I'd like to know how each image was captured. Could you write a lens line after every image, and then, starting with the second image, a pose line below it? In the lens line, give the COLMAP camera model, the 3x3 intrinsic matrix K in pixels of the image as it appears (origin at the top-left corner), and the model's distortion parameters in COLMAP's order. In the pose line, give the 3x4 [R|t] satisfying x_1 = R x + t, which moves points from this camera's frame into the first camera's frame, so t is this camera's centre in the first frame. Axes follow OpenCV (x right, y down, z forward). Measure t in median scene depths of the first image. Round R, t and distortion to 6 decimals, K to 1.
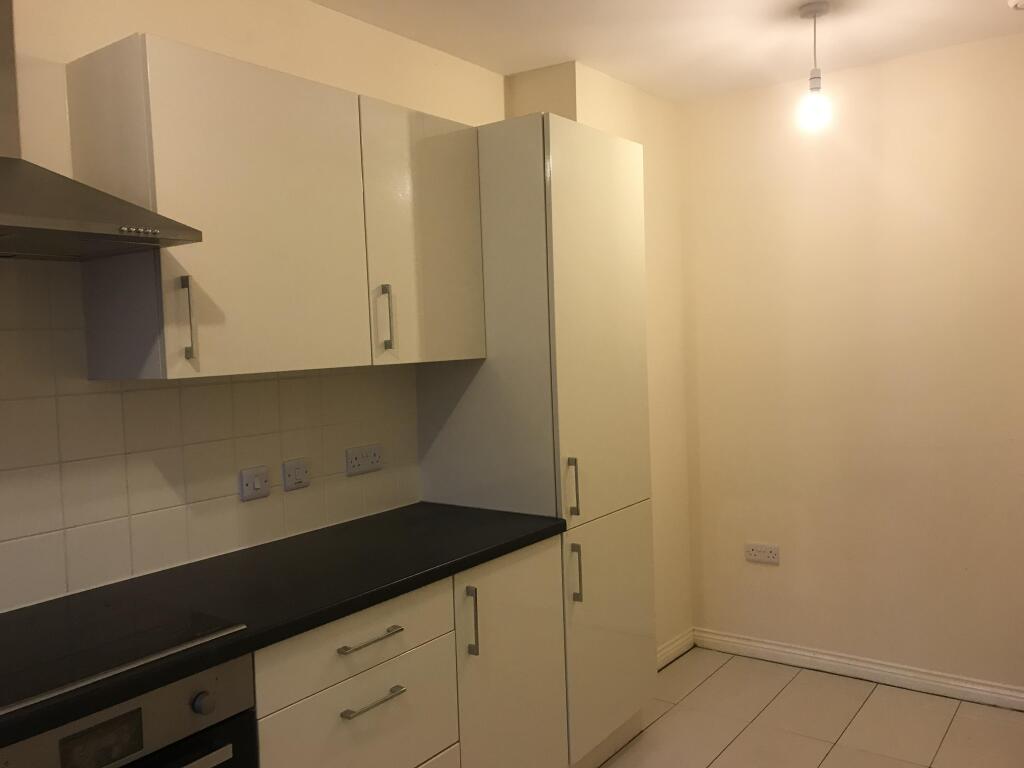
lens RADIAL K [[847.4, 0, 512.0], [0, 847.4, 384.0], [0, 0, 1]] dist [0.025972, -0.007489]
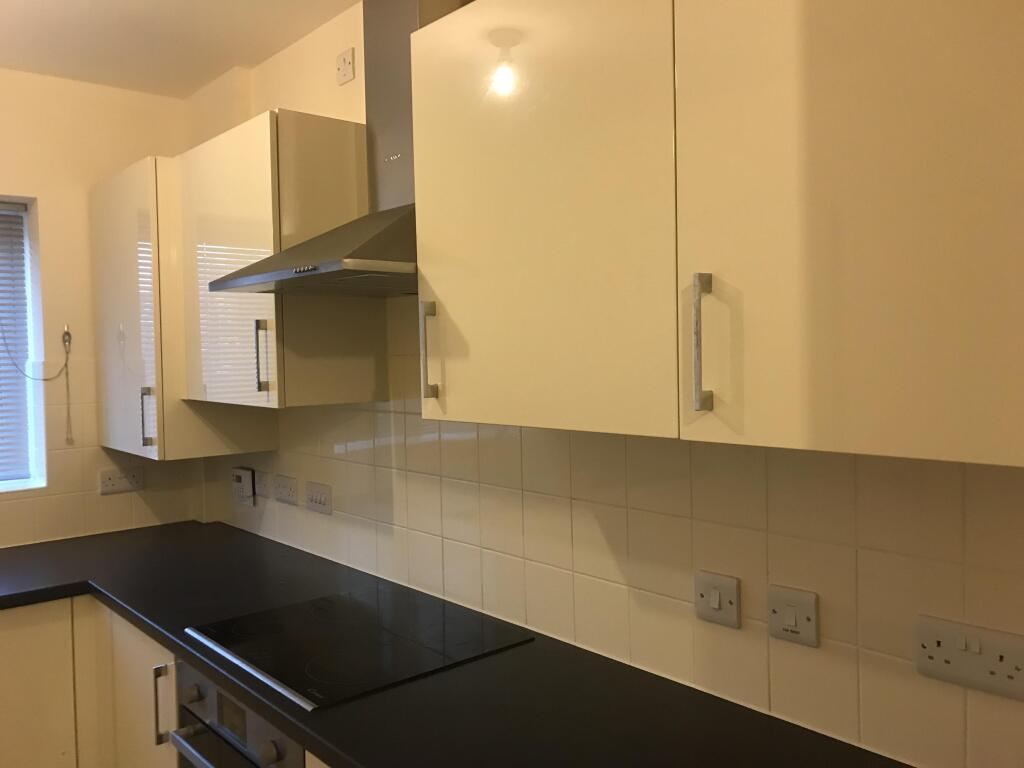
lens RADIAL K [[847.4, 0, 512.0], [0, 847.4, 384.0], [0, 0, 1]] dist [0.025972, -0.007489]
pose [[-0.214714, 0.082588, -0.973179, 0.353244], [-0.024942, 0.995630, 0.089996, -0.100776], [0.976358, 0.043596, -0.211716, 1.046732]]
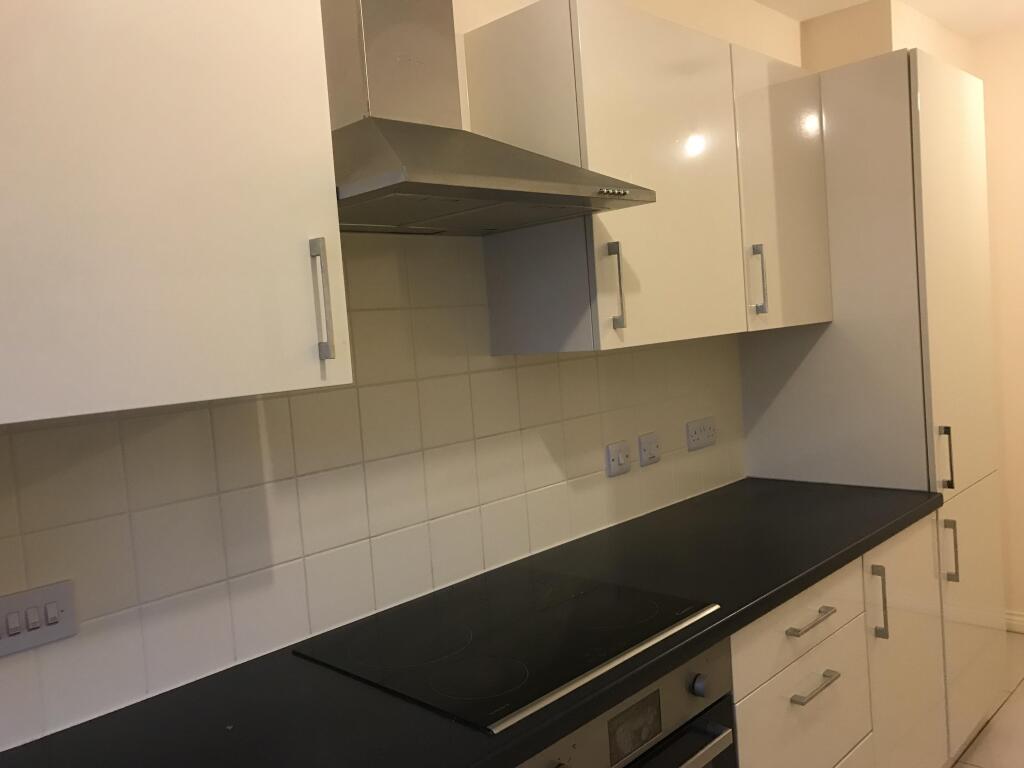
lens RADIAL K [[847.4, 0, 512.0], [0, 847.4, 384.0], [0, 0, 1]] dist [0.025972, -0.007489]
pose [[0.989735, -0.029847, -0.139765, -0.305422], [0.033135, 0.999225, 0.021256, 0.007447], [0.139022, -0.025669, 0.989957, 0.027243]]
